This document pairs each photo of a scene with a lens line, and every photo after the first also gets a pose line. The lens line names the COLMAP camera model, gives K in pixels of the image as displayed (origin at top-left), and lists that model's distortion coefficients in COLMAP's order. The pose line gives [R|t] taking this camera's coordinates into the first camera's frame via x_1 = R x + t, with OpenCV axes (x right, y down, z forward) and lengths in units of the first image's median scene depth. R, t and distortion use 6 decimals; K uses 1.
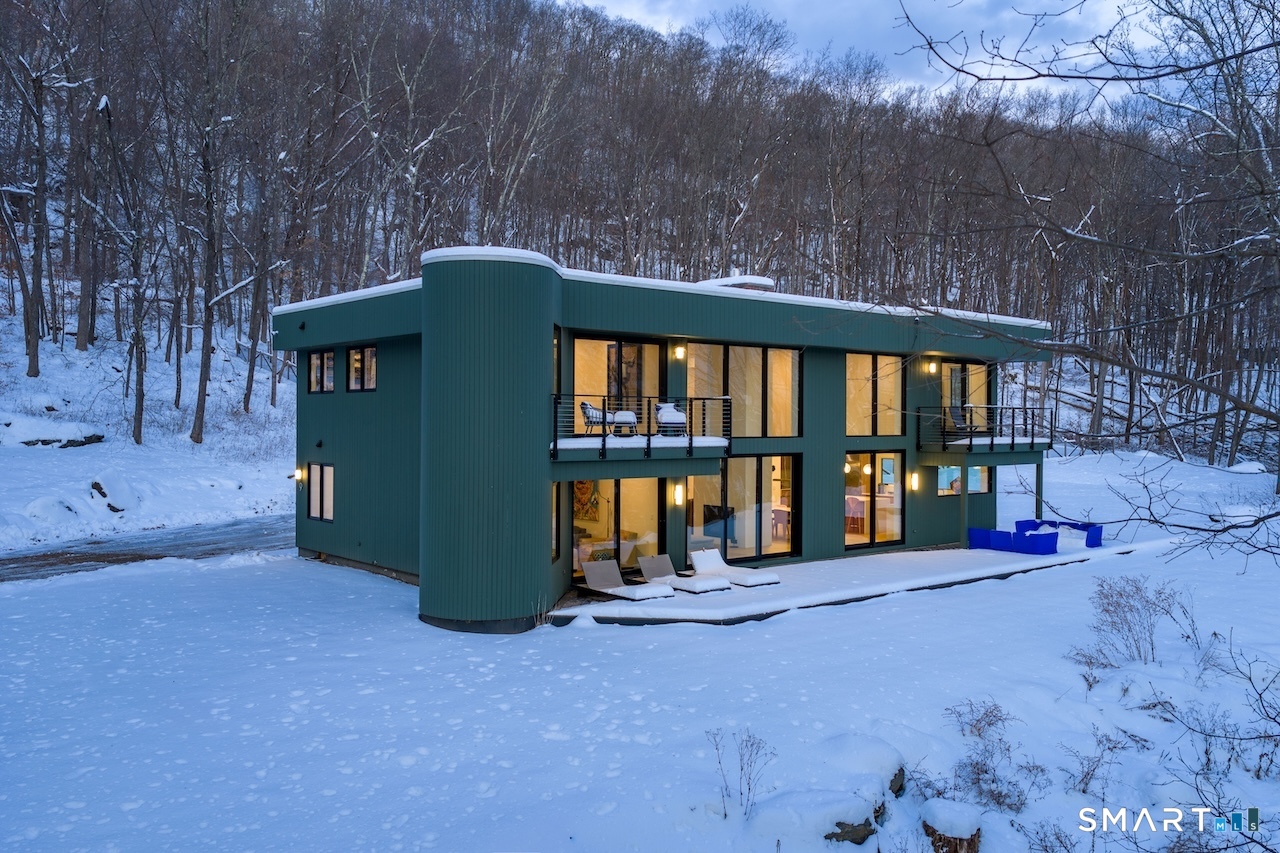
lens RADIAL K [[1052.8, 0, 640.0], [0, 1052.8, 426.5], [0, 0, 1]] dist [0.008788, 0.000294]
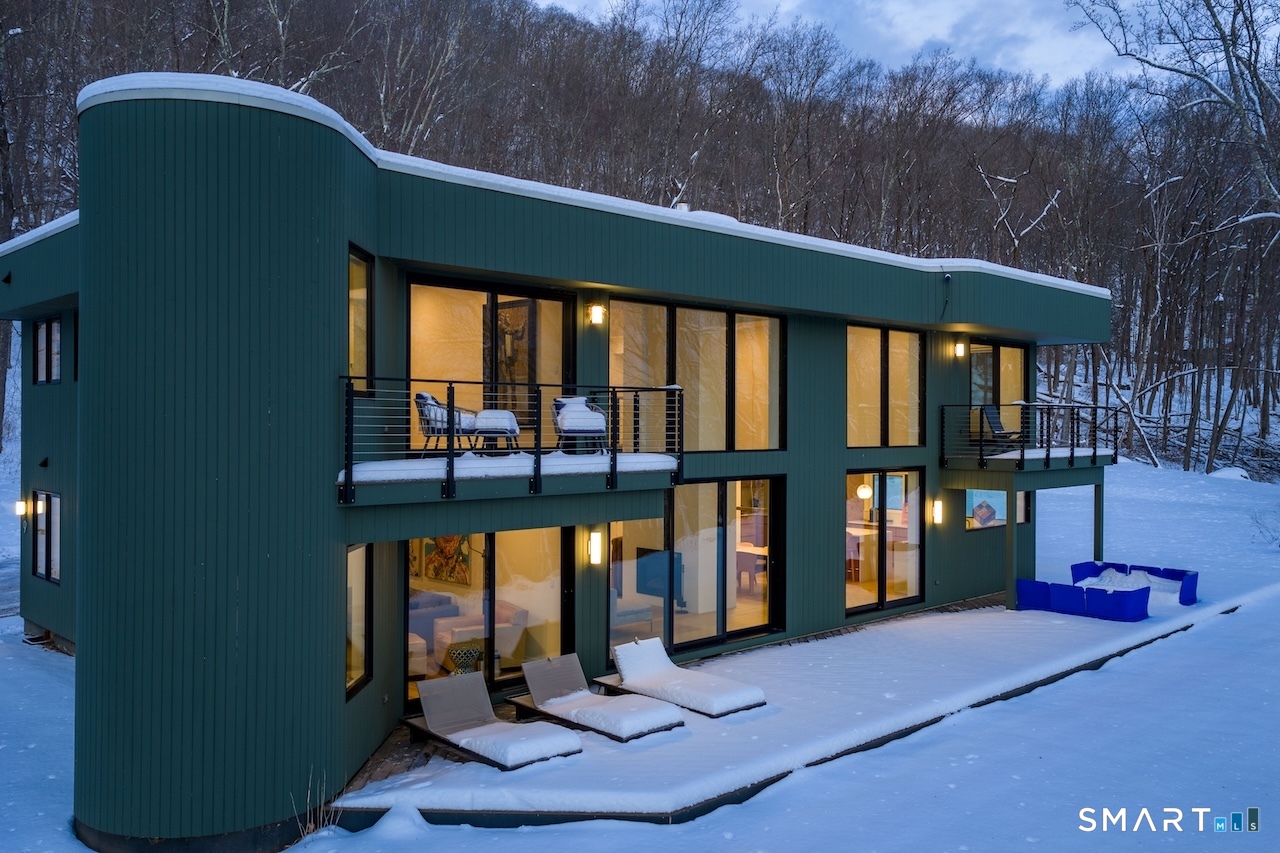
lens RADIAL K [[1052.8, 0, 640.0], [0, 1052.8, 426.5], [0, 0, 1]] dist [0.008788, 0.000294]
pose [[0.998067, -0.001352, 0.062125, 0.022476], [0.001482, 0.999997, -0.002052, -0.003674], [-0.062122, 0.002140, 0.998066, 0.353282]]
